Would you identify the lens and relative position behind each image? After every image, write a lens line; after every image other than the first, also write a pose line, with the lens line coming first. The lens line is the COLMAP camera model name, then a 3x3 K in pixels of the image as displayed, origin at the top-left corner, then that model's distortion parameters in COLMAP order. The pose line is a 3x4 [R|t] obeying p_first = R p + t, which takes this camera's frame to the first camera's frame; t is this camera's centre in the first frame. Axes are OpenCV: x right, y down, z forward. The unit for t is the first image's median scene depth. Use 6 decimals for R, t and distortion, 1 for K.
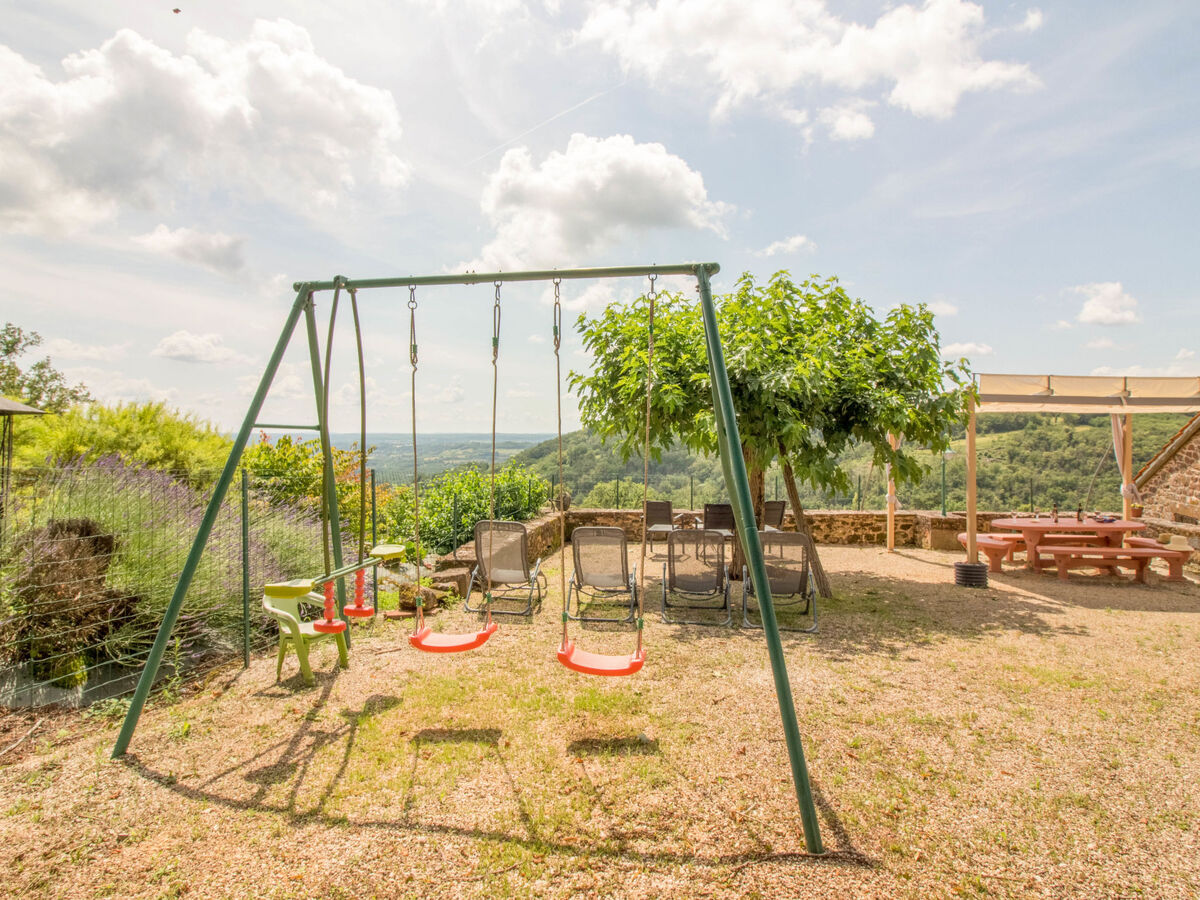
lens RADIAL K [[624.4, 0, 604.1], [0, 624.4, 425.8], [0, 0, 1]] dist [-0.004162, -0.011914]
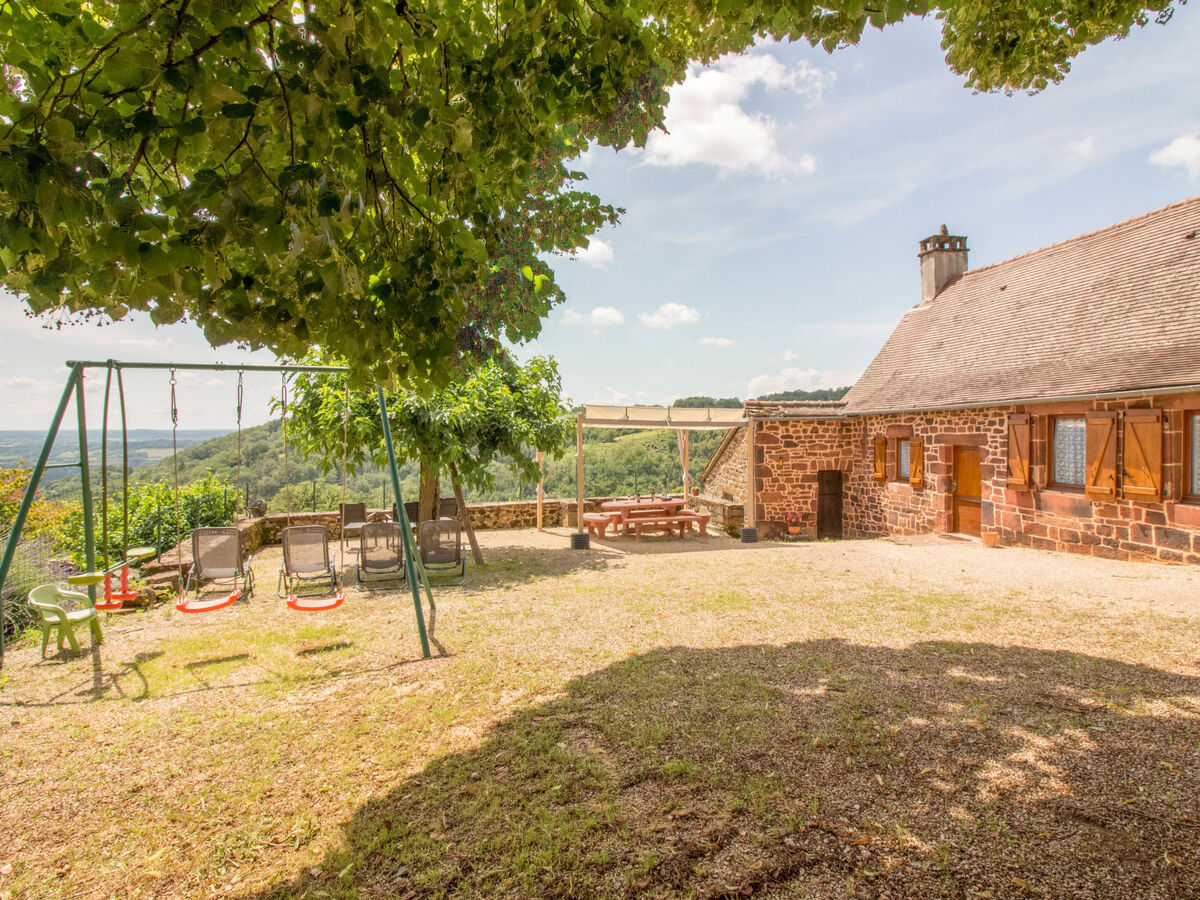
lens RADIAL K [[624.4, 0, 601.4], [0, 624.4, 431.2], [0, 0, 1]] dist [-0.004162, -0.011914]
pose [[0.894047, -0.006998, 0.447918, -0.026968], [-0.000525, 0.999861, 0.016669, -0.045397], [-0.447973, -0.015137, 0.893919, -0.339501]]
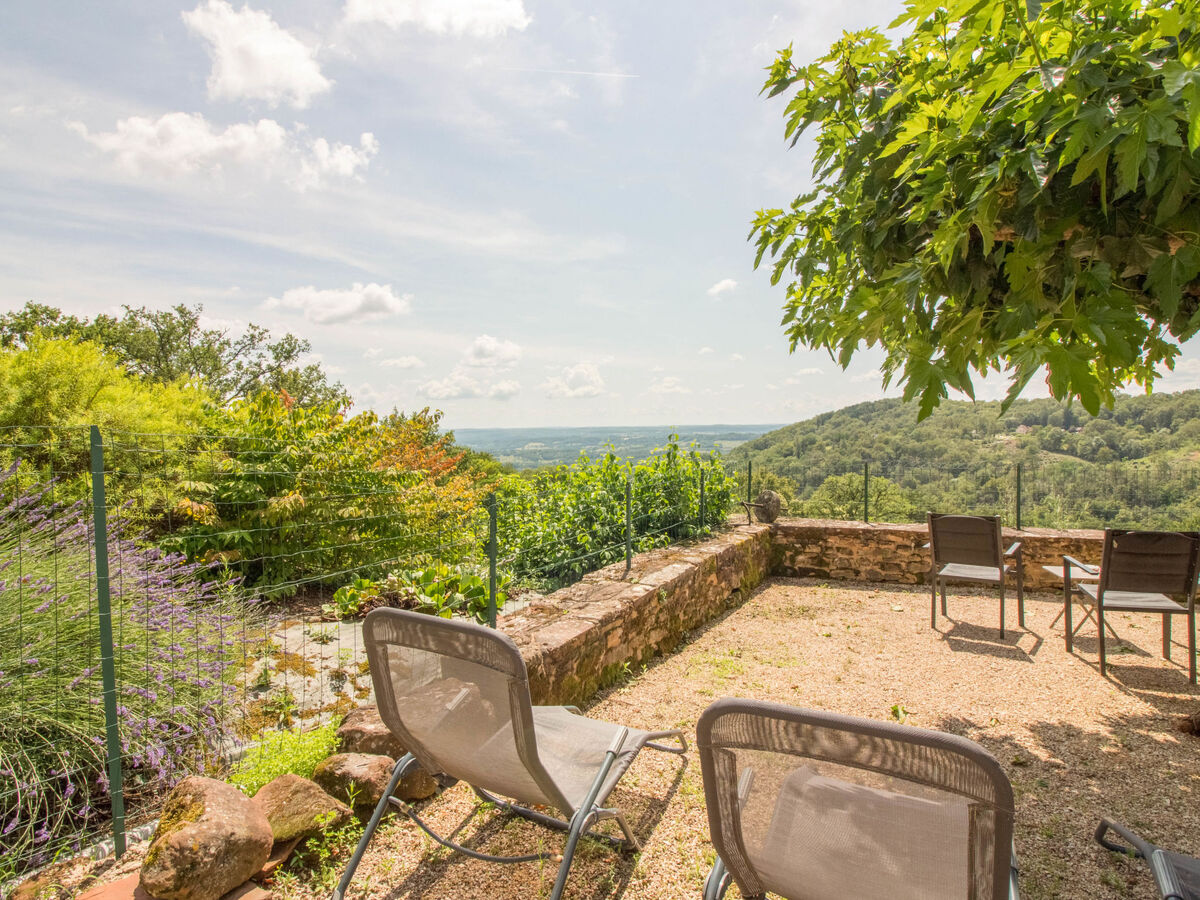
lens RADIAL K [[624.4, 0, 595.4], [0, 624.4, 438.3], [0, 0, 1]] dist [-0.004162, -0.011914]
pose [[0.933269, -0.009753, -0.359047, -0.006105], [0.021613, 0.999345, 0.029032, 0.053133], [0.358528, -0.034855, 0.932868, 0.579015]]
